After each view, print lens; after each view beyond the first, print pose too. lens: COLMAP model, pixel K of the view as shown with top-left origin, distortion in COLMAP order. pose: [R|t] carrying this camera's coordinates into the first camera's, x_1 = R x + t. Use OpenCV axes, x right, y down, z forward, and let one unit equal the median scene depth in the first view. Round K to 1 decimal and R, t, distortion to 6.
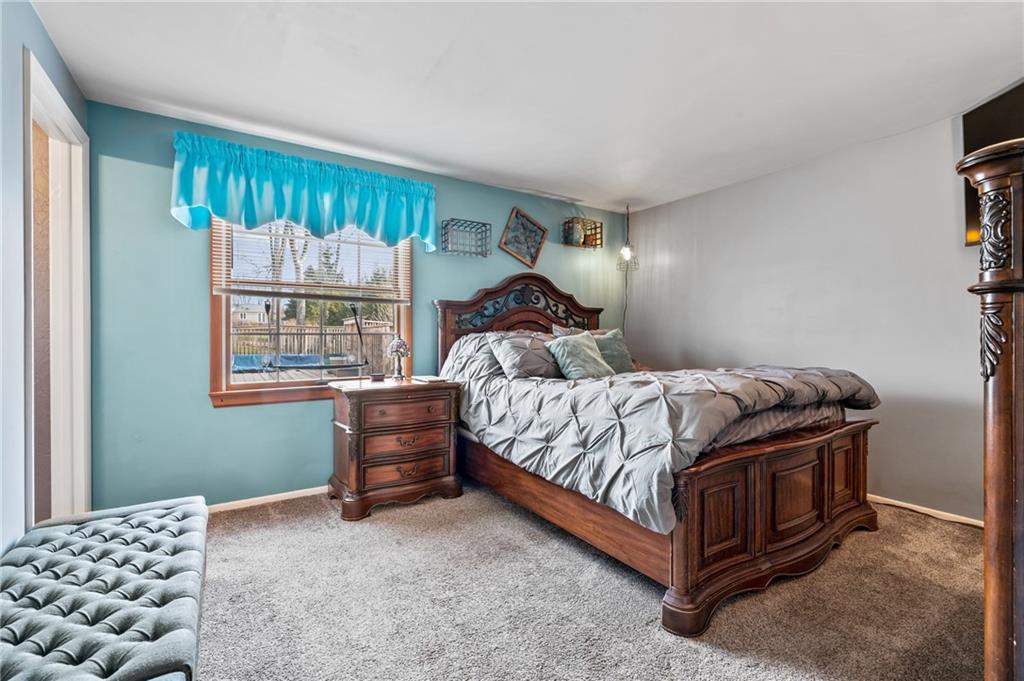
lens RADIAL K [[447.3, 0, 508.3], [0, 447.3, 338.6], [0, 0, 1]] dist [0.000665, 0.000146]
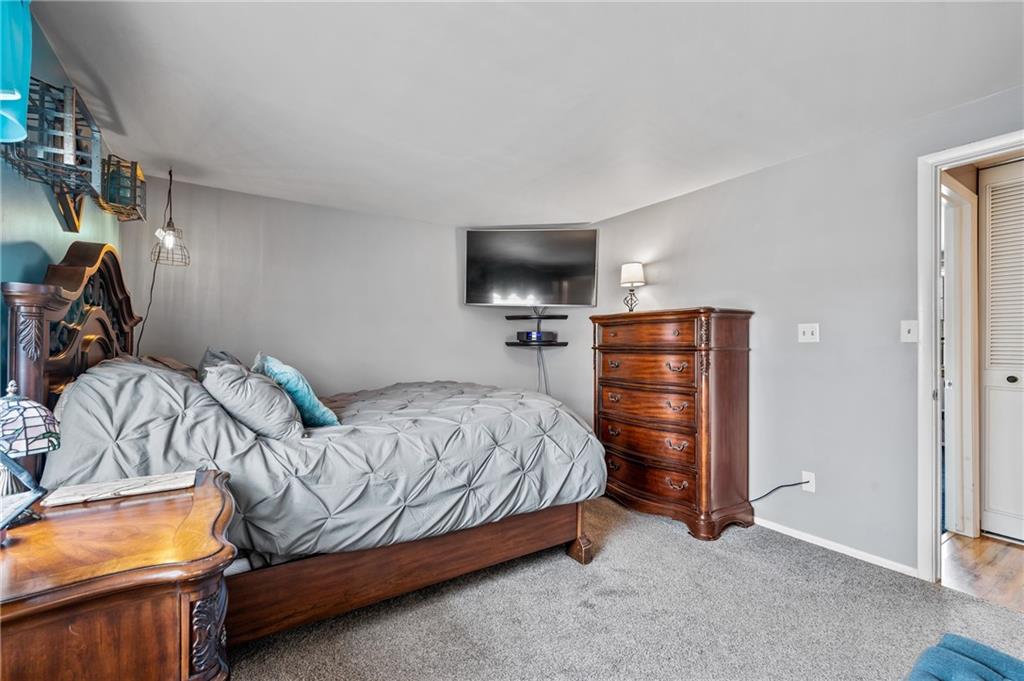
lens RADIAL K [[447.3, 0, 508.3], [0, 447.3, 346.7], [0, 0, 1]] dist [0.000665, 0.000146]
pose [[-0.016904, 0.000696, 0.999857, -0.792025], [-0.002273, 0.999997, -0.000734, -0.048675], [-0.999855, -0.002285, -0.016902, 0.901549]]
